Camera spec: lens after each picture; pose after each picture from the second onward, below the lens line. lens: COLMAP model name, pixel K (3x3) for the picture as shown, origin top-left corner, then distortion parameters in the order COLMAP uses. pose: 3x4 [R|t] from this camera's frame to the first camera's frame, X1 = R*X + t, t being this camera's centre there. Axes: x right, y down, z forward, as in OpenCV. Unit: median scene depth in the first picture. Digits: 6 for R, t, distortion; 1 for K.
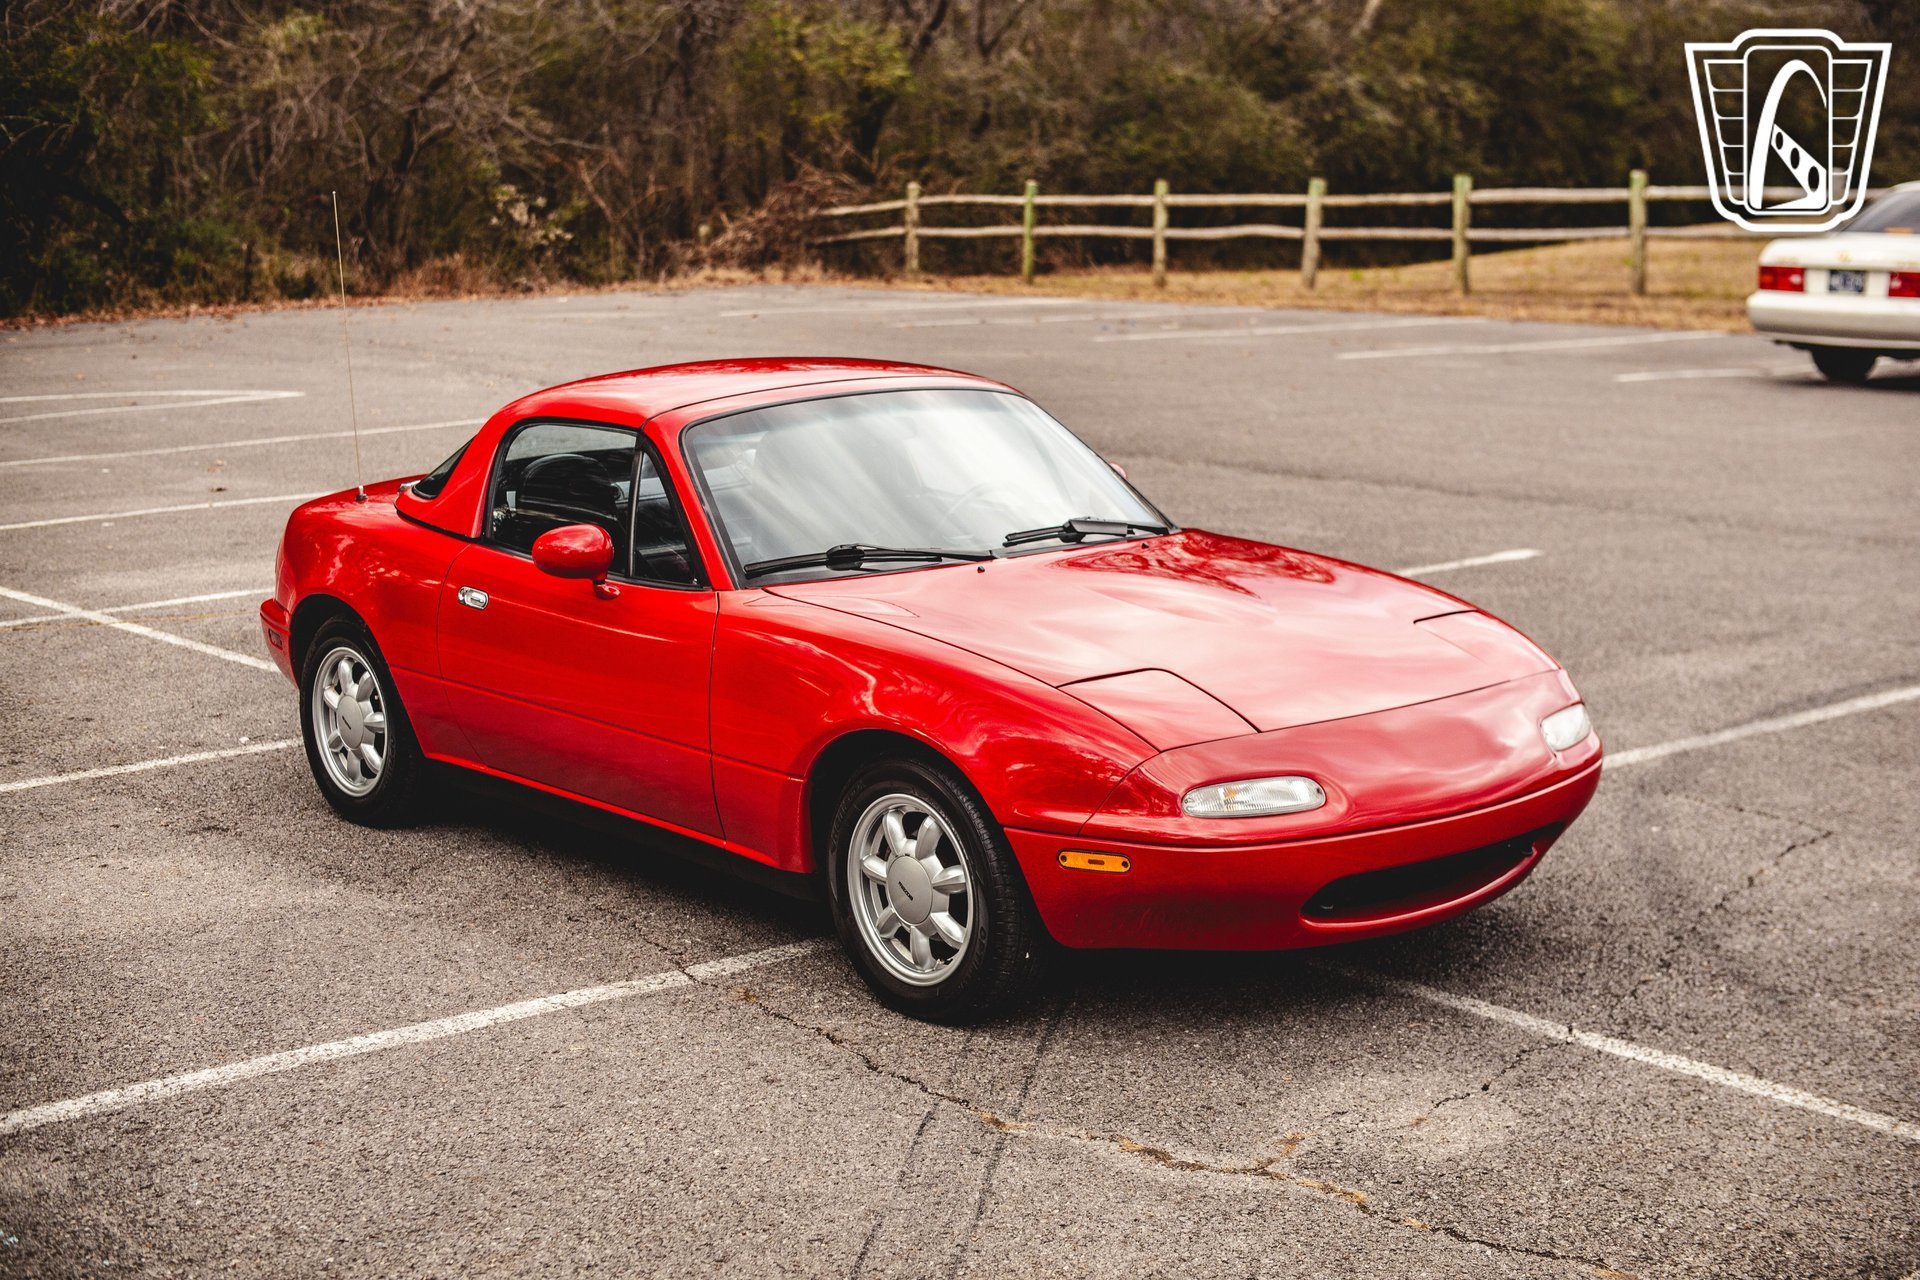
lens RADIAL K [[2910.8, 0, 960.0], [0, 2910.8, 640.0], [0, 0, 1]] dist [-0.128944, 0.160366]
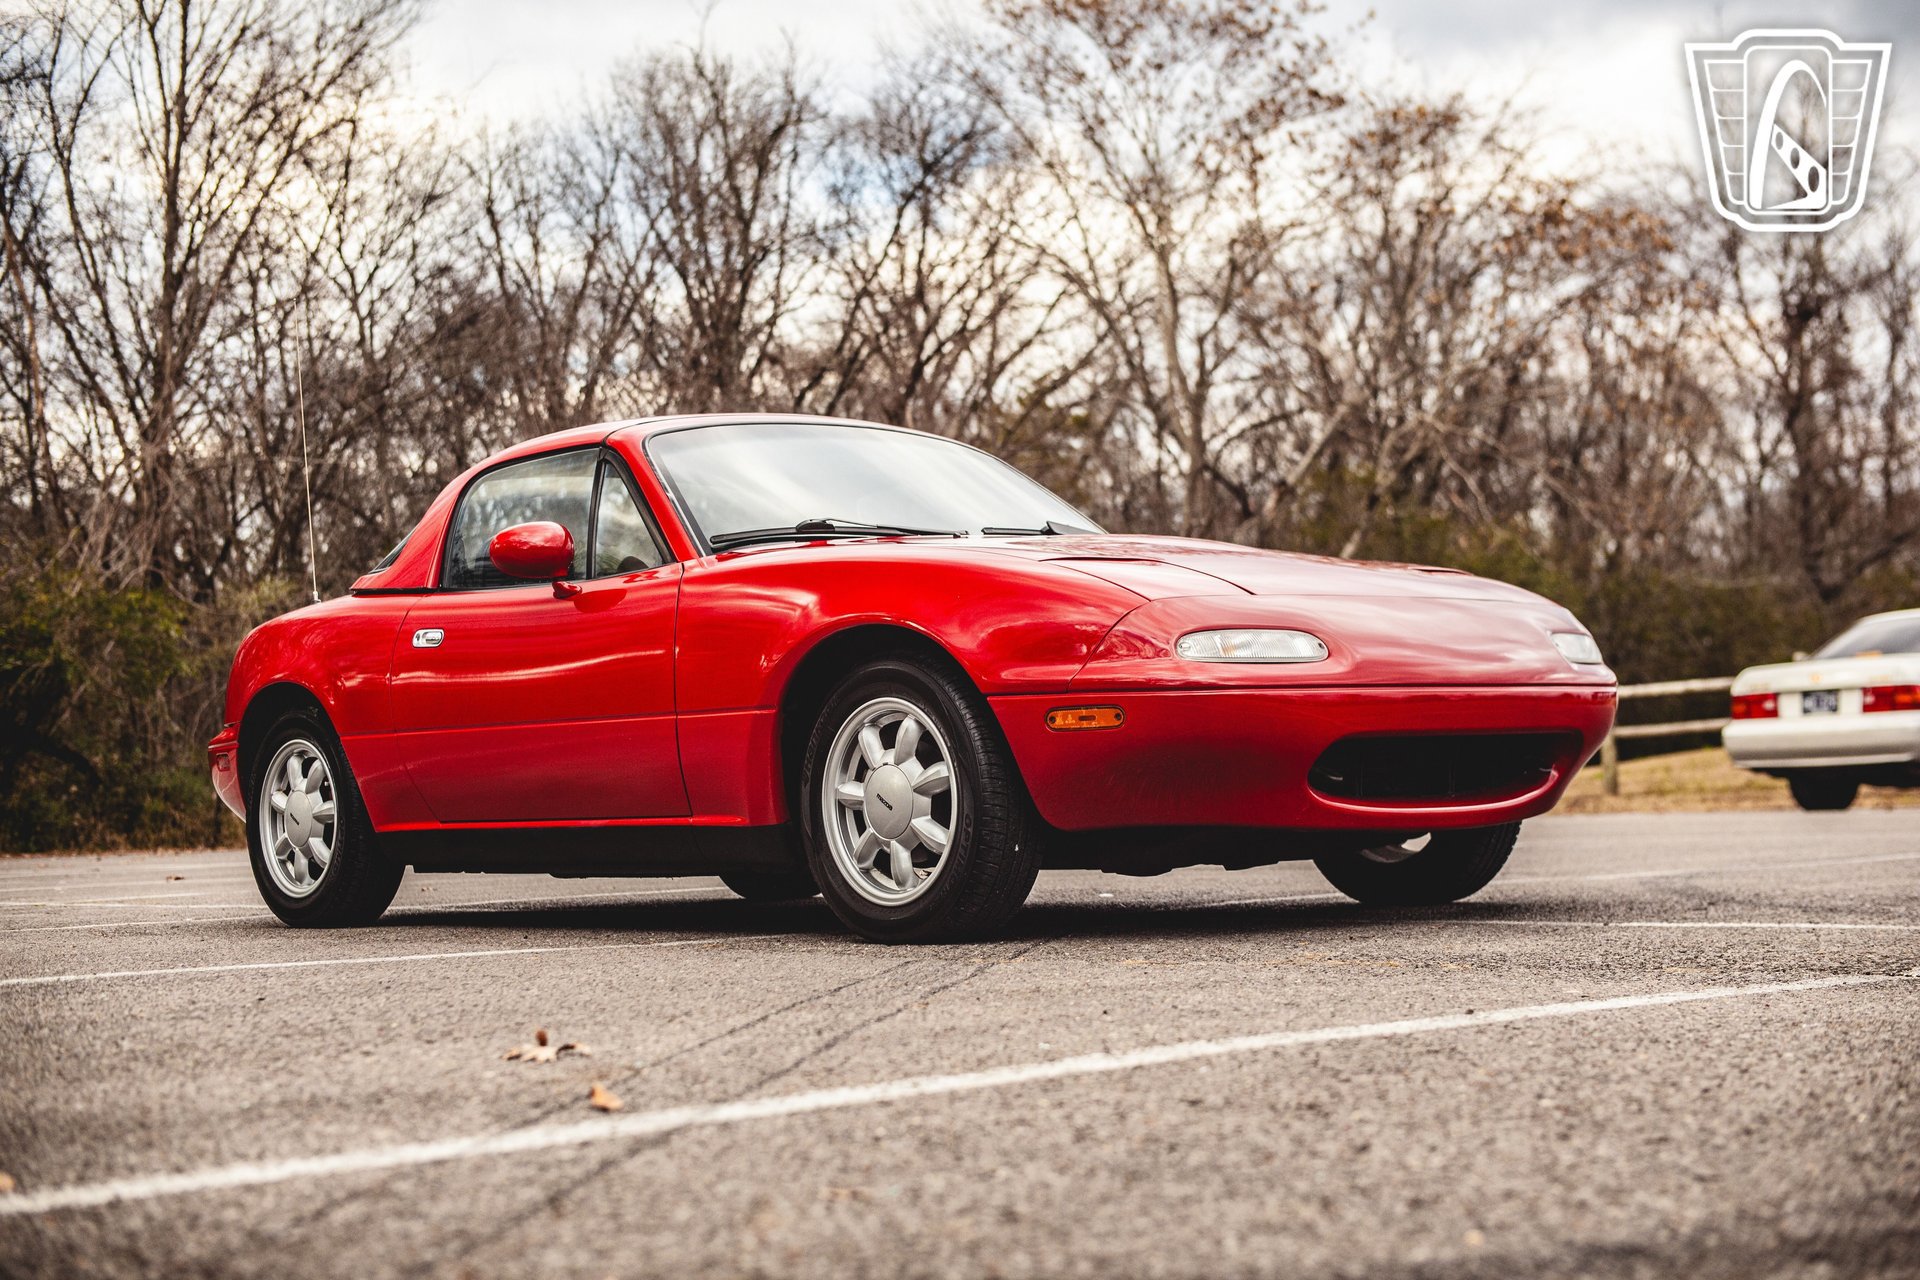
lens RADIAL K [[2910.8, 0, 960.0], [0, 2910.8, 640.0], [0, 0, 1]] dist [-0.128944, 0.160366]
pose [[0.999631, -0.024516, 0.011715, -0.003523], [0.026510, 0.974538, -0.222648, 0.210102], [-0.005958, 0.222876, 0.974829, 0.067282]]
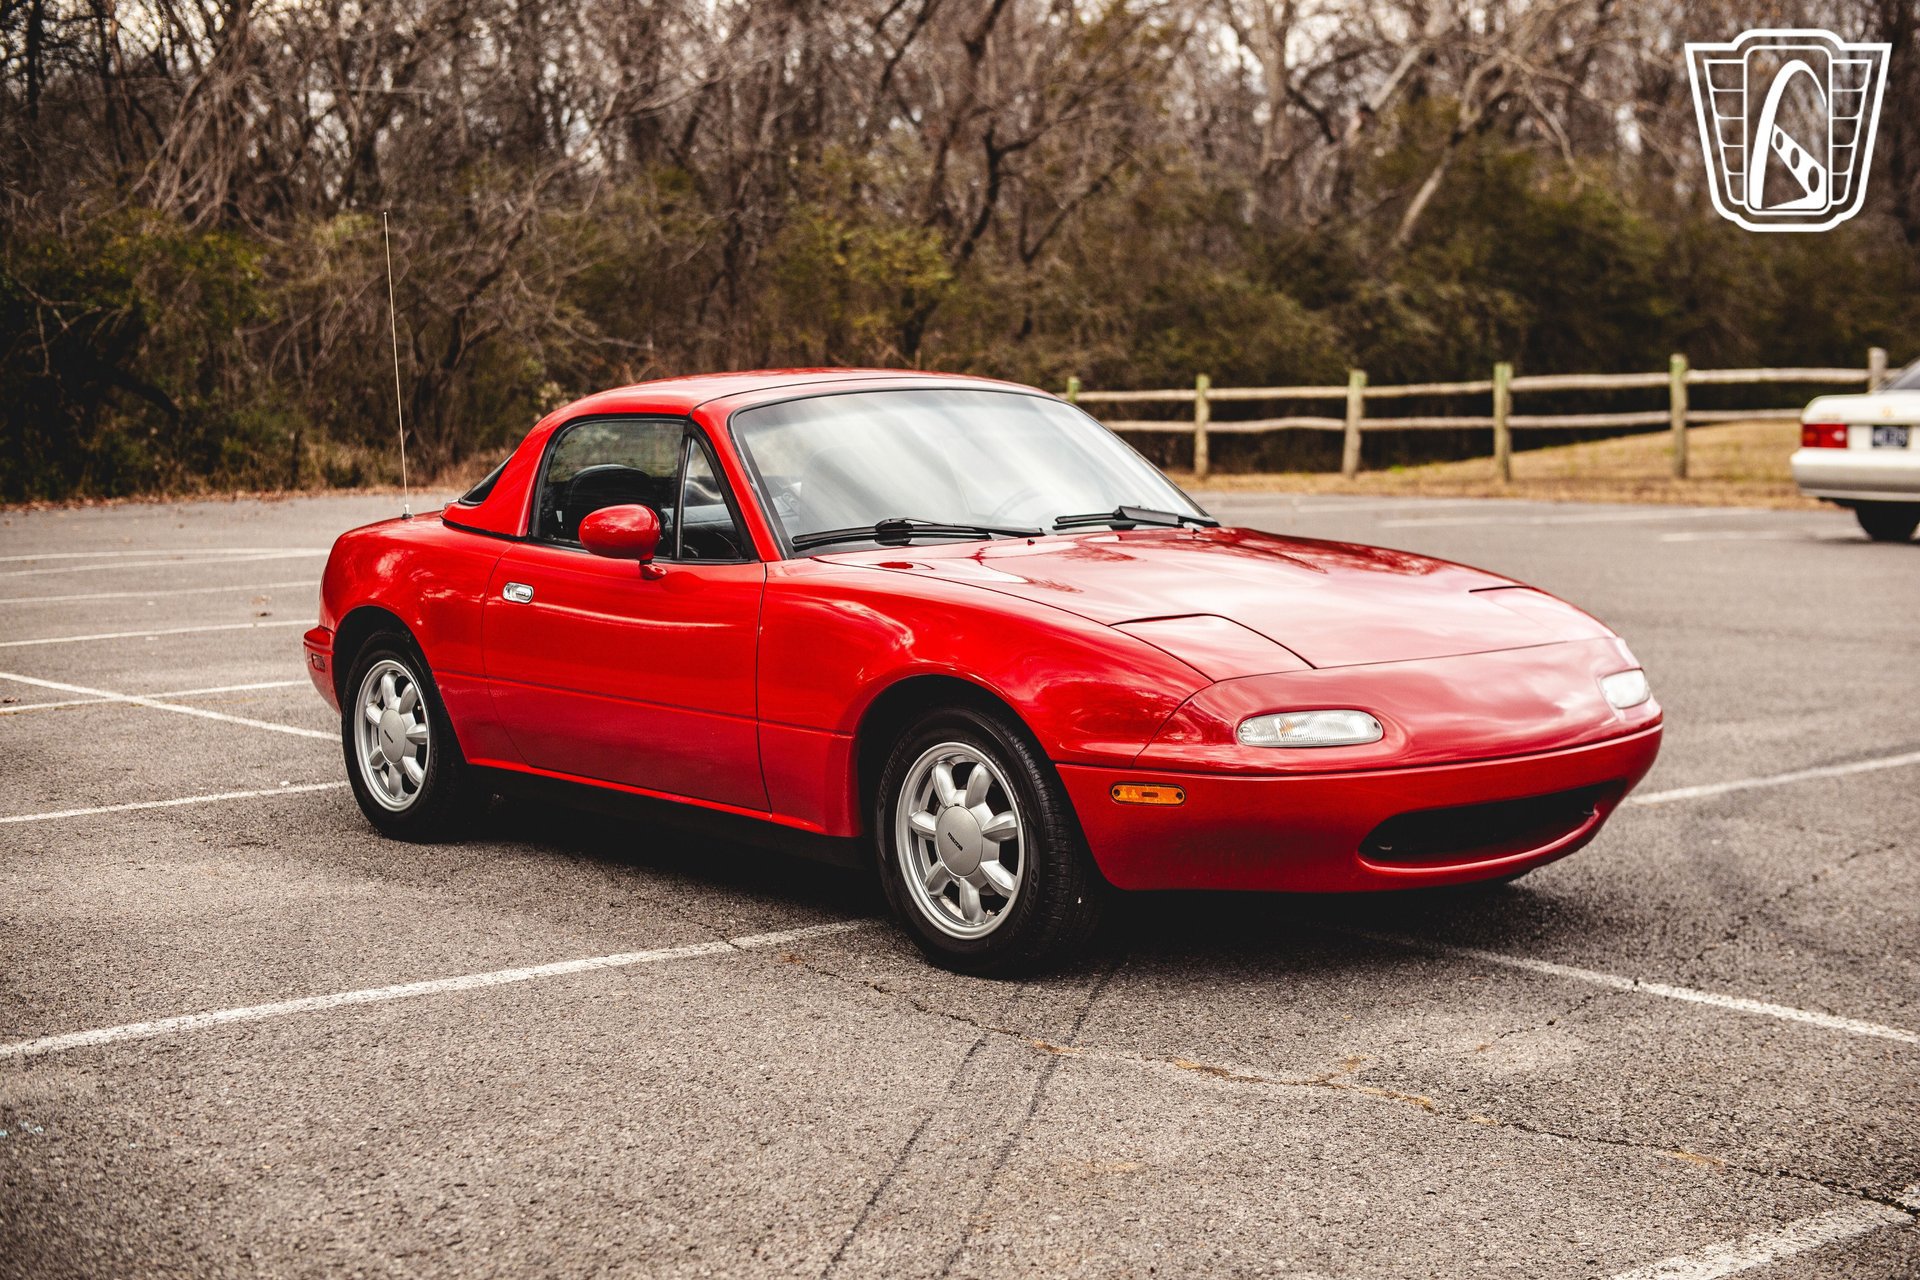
lens RADIAL K [[2910.8, 0, 960.0], [0, 2910.8, 640.0], [0, 0, 1]] dist [-0.128944, 0.160366]
pose [[0.999901, 0.000802, -0.014063, -0.002826], [-0.001943, 0.996688, -0.081294, 0.084611], [0.013951, 0.081313, 0.996591, 0.013834]]
